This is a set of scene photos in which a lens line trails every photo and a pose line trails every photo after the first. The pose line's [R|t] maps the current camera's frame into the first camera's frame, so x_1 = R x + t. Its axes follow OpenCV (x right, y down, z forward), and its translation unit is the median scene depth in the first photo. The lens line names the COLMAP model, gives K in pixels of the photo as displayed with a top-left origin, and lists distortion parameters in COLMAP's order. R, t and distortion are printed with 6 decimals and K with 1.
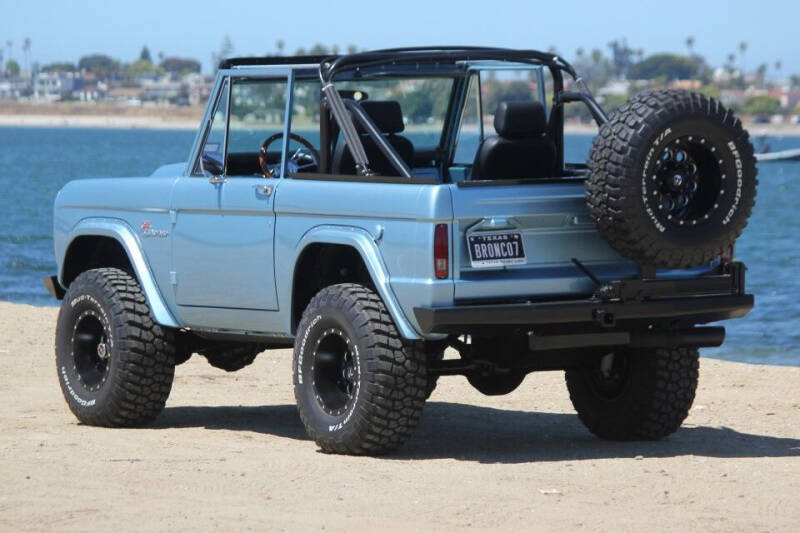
lens RADIAL K [[4461.1, 0, 406.5], [0, 4461.1, 265.1], [0, 0, 1]] dist [0.694115, 0.000000]
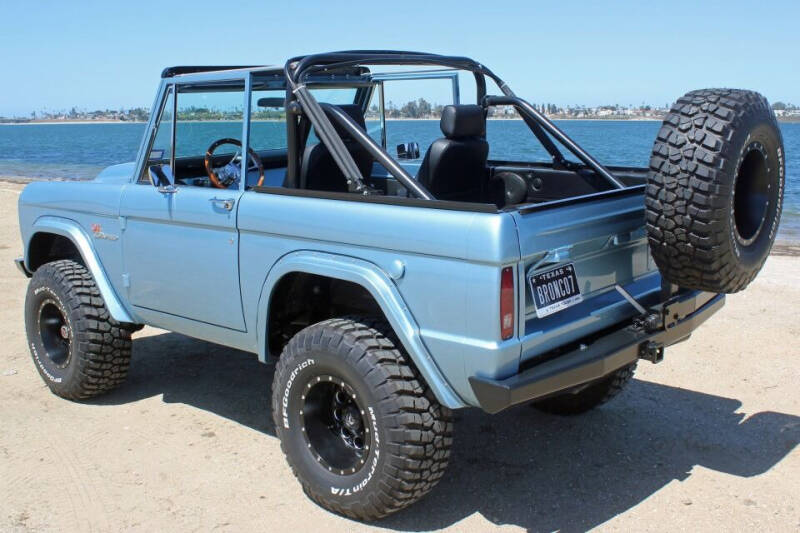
lens RADIAL K [[871.4, 0, 410.9], [0, 871.4, 251.2], [0, 0, 1]] dist [-0.085074, 0.000000]
pose [[0.961239, -0.055867, 0.269996, -0.044980], [0.022961, 0.992075, 0.123530, -0.029209], [-0.274757, -0.112543, 0.954904, 0.841159]]
